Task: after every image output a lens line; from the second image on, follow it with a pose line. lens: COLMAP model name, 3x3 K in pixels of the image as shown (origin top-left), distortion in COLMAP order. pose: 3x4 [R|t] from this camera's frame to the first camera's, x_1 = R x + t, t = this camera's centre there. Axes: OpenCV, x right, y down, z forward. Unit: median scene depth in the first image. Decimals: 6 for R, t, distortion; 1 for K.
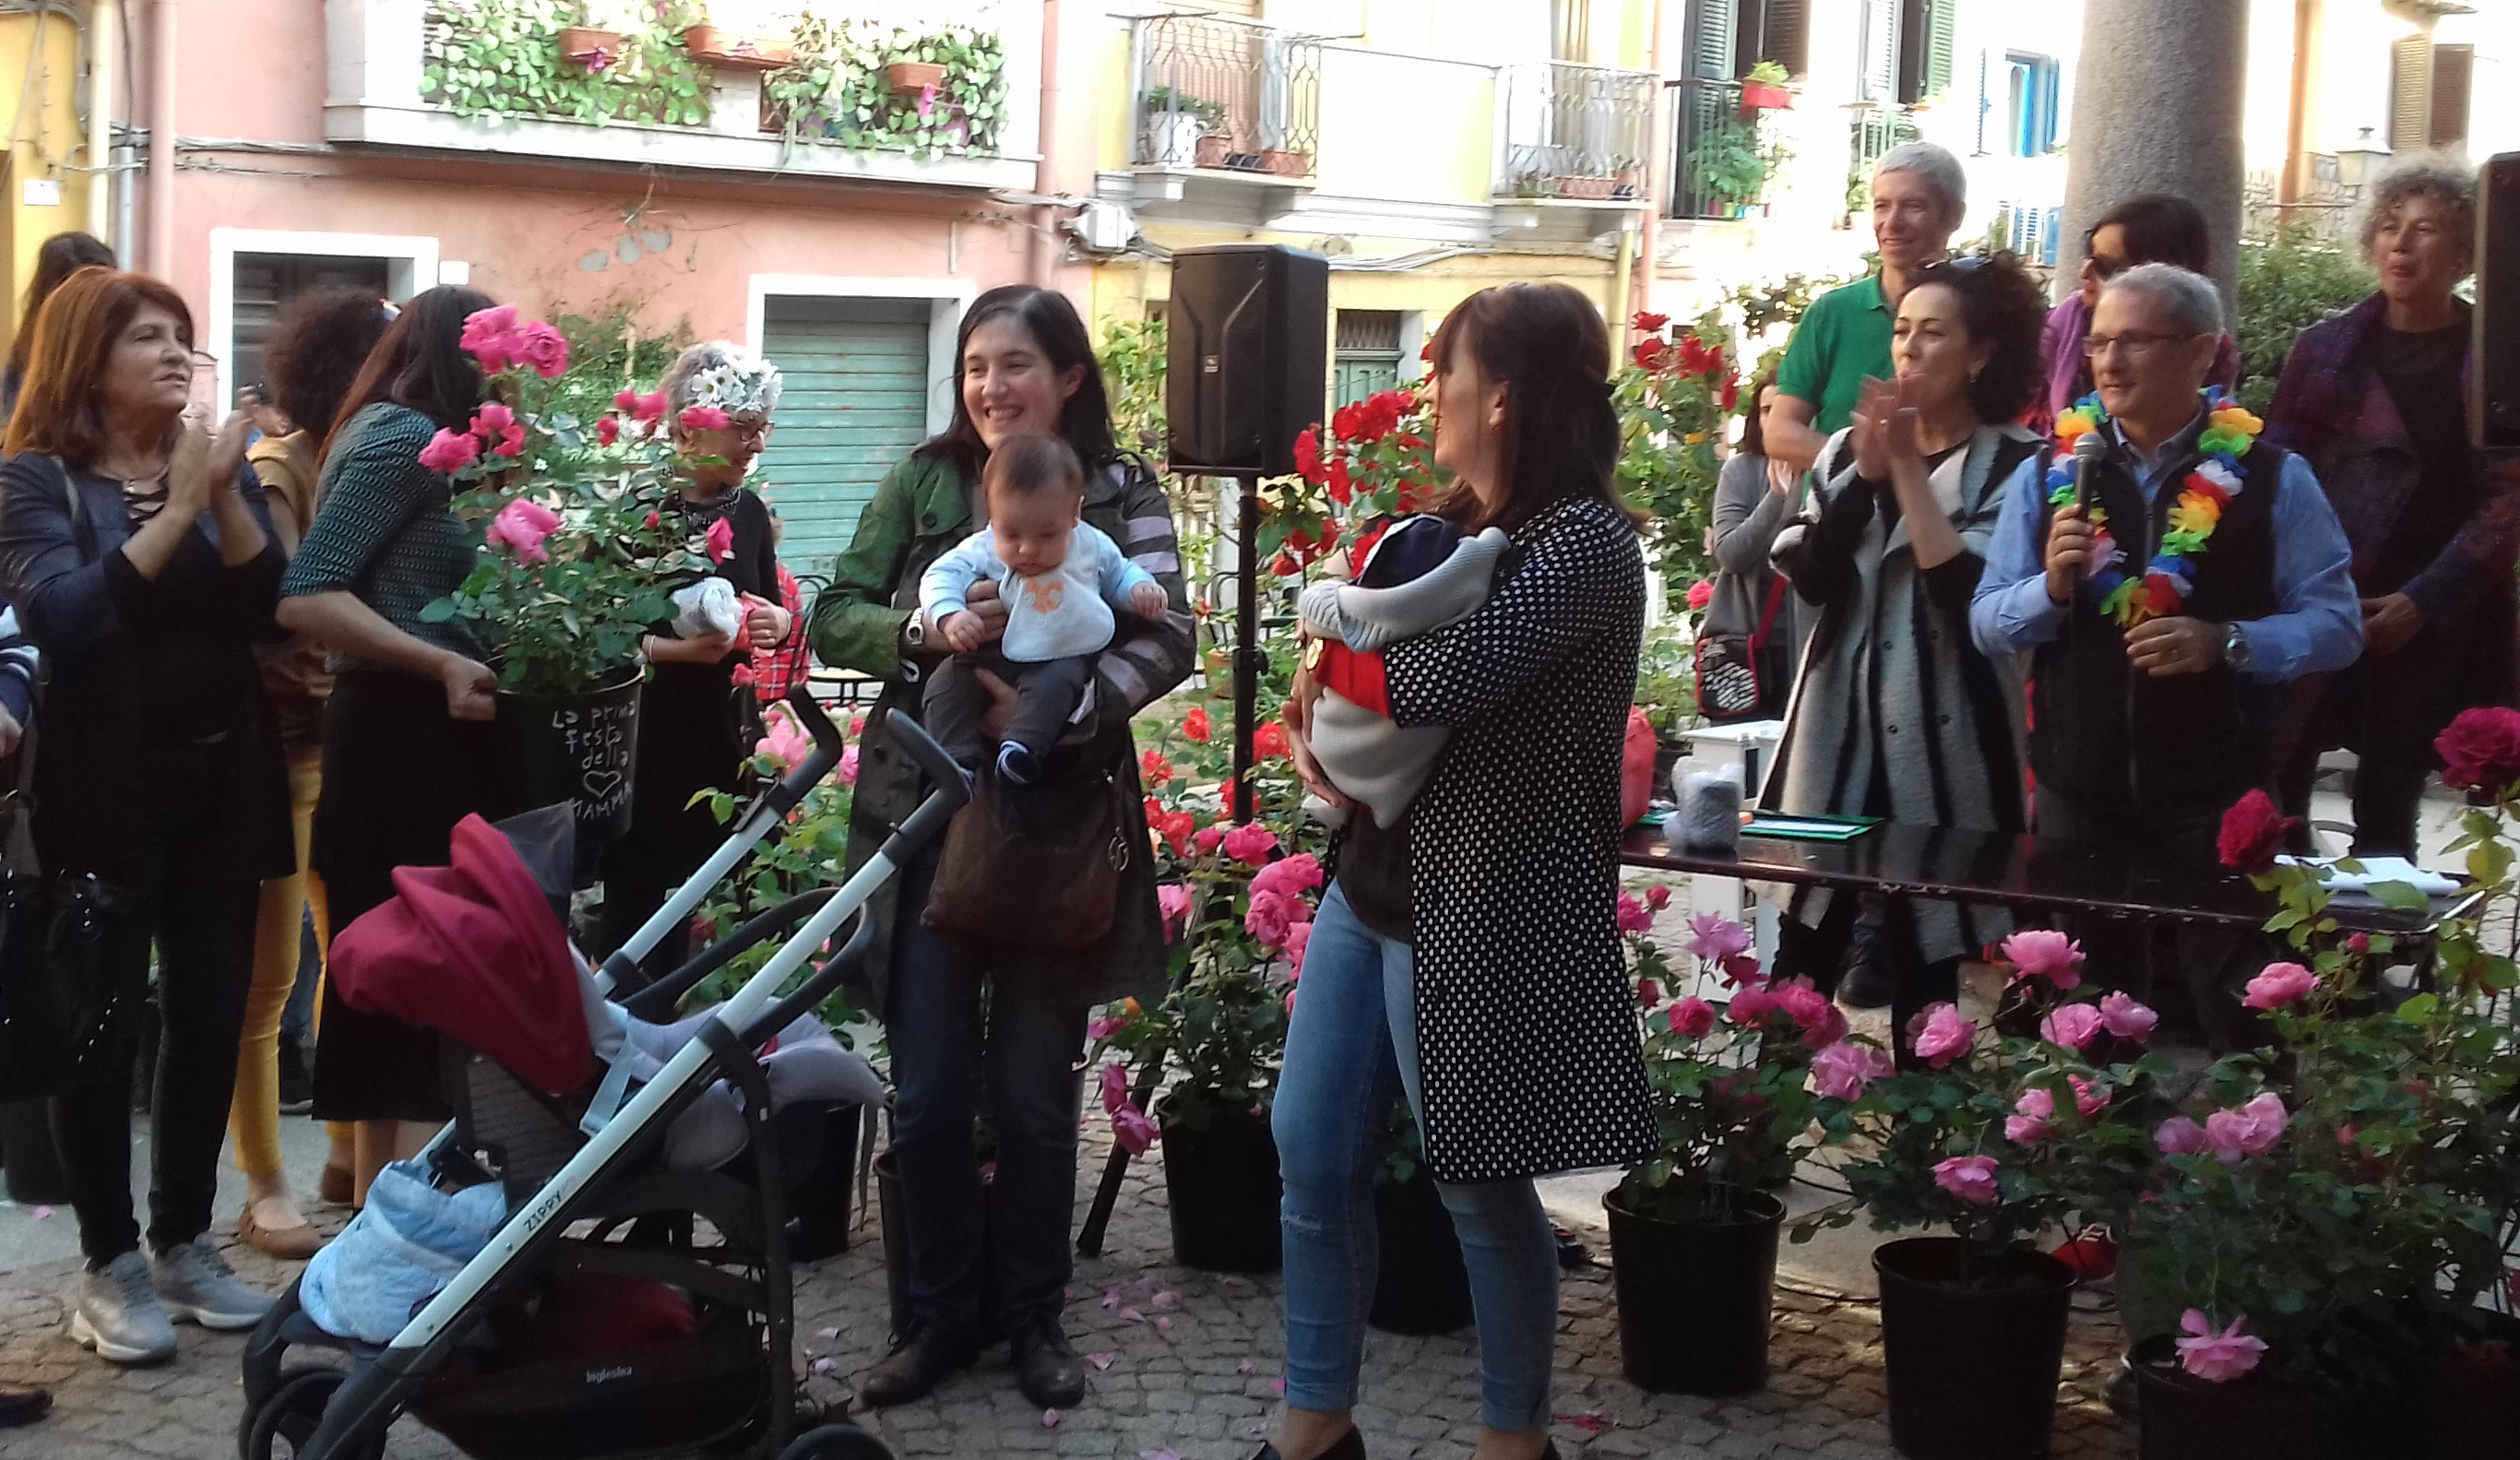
lens RADIAL K [[3064.7, 0, 1260.0], [0, 3064.7, 730.0], [0, 0, 1]] dist [-0.024900, -0.078617]
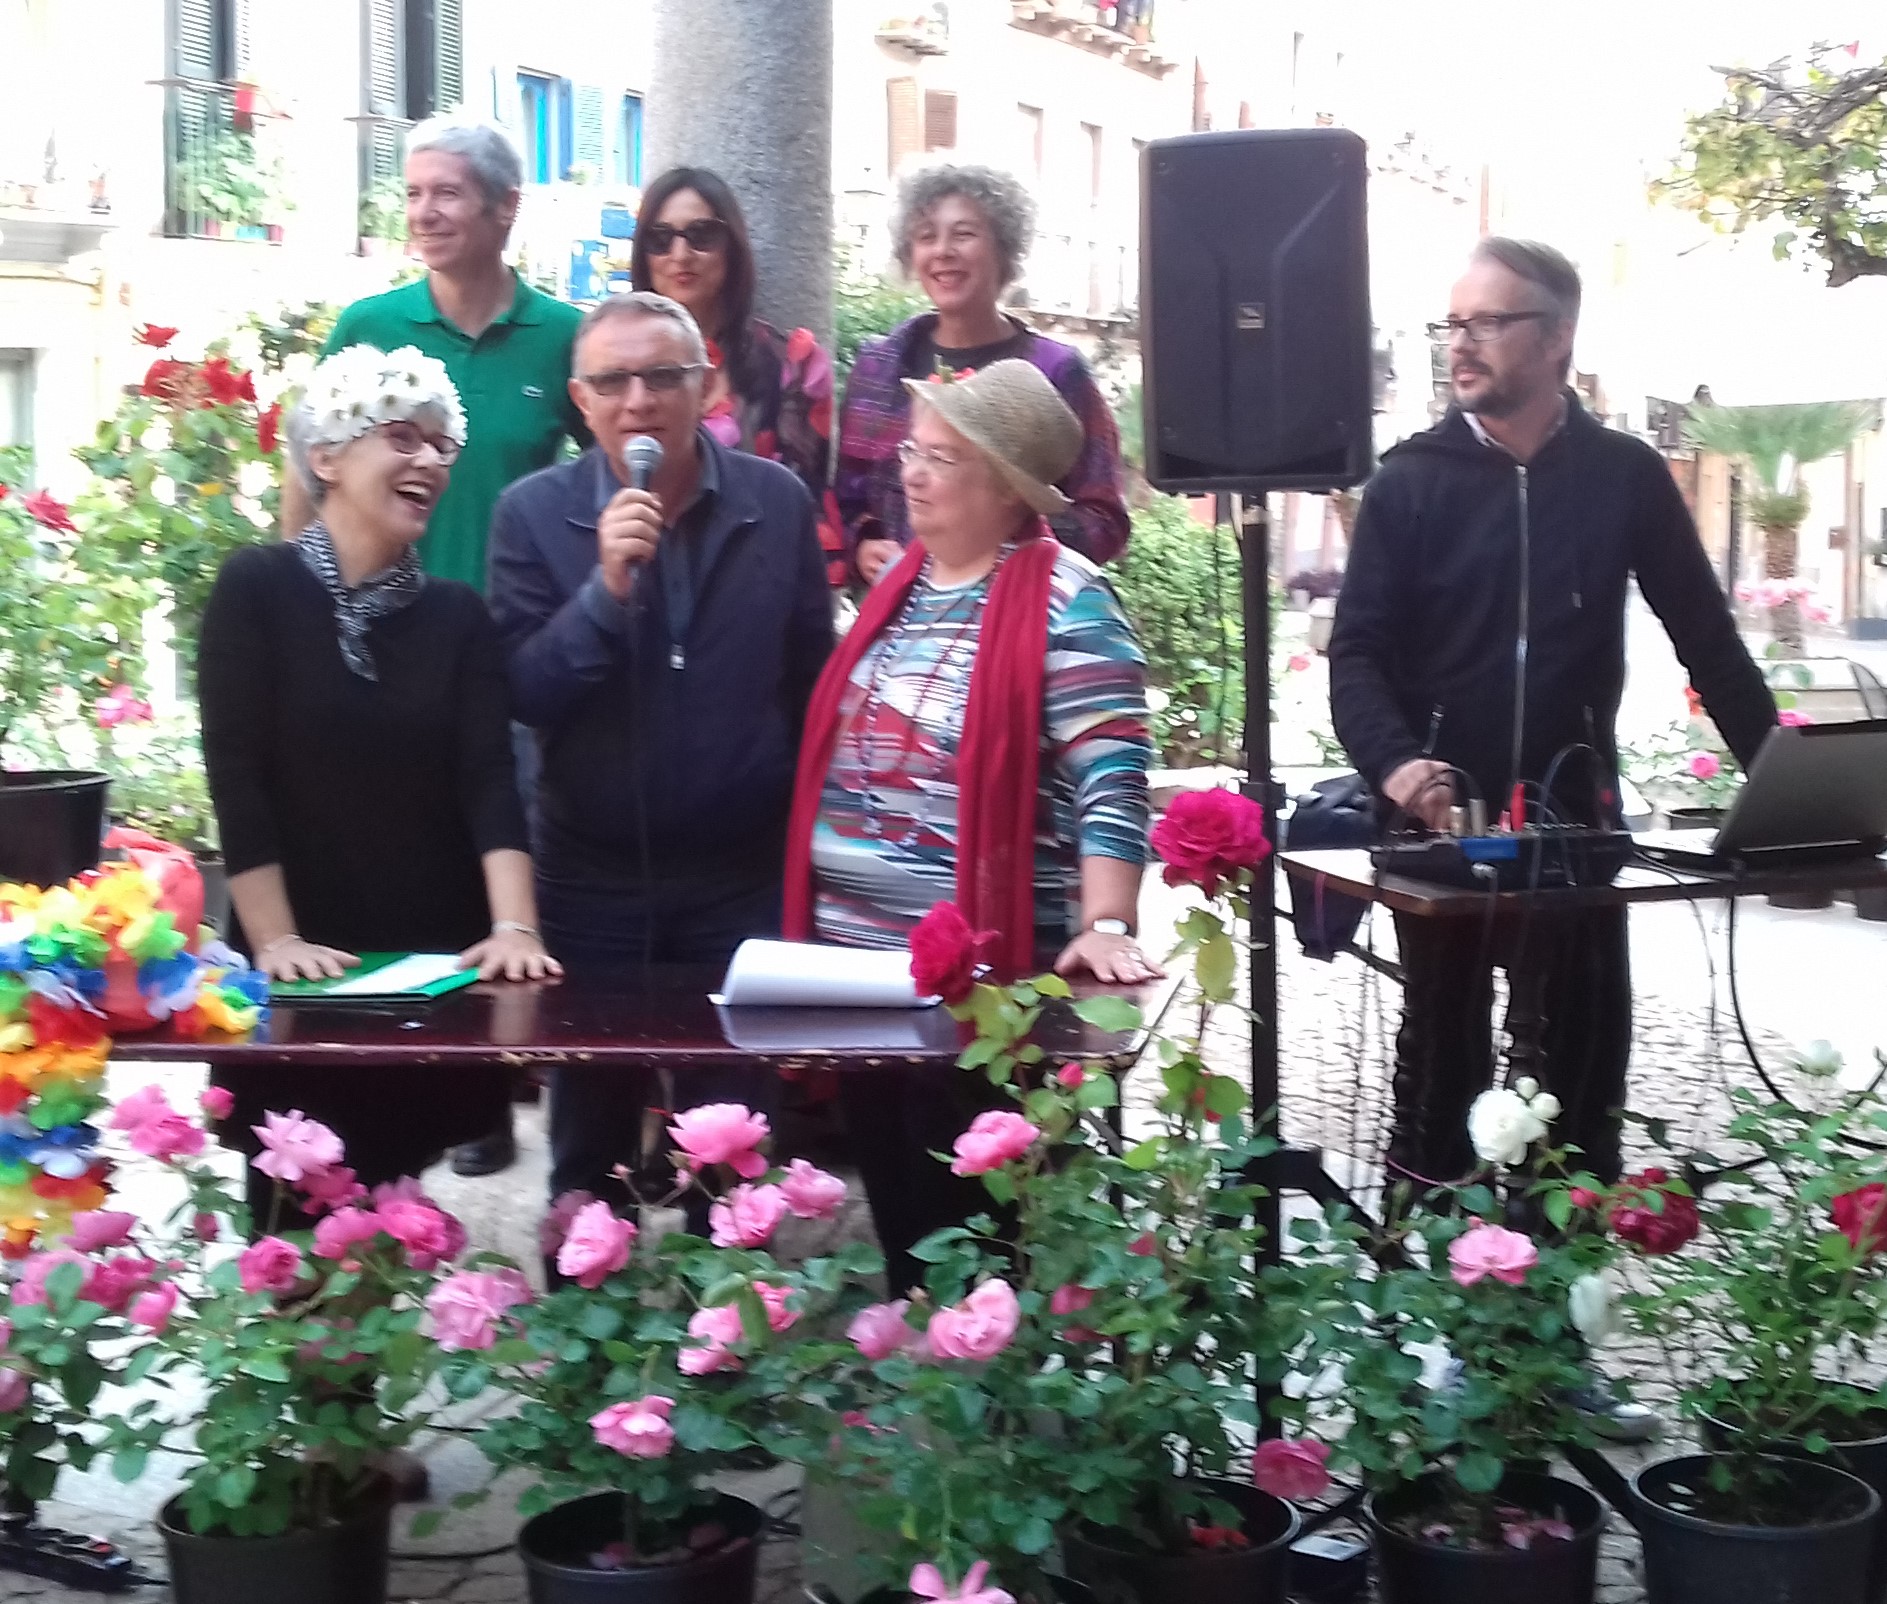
lens RADIAL K [[3298.5, 0, 943.9], [0, 3298.5, 760.5], [0, 0, 1]] dist [0.245523, -0.853262]
pose [[0.935889, -0.049436, 0.348809, 0.016366], [0.054029, 0.998533, -0.003443, -0.015616], [-0.348127, 0.022068, 0.937188, 0.165863]]
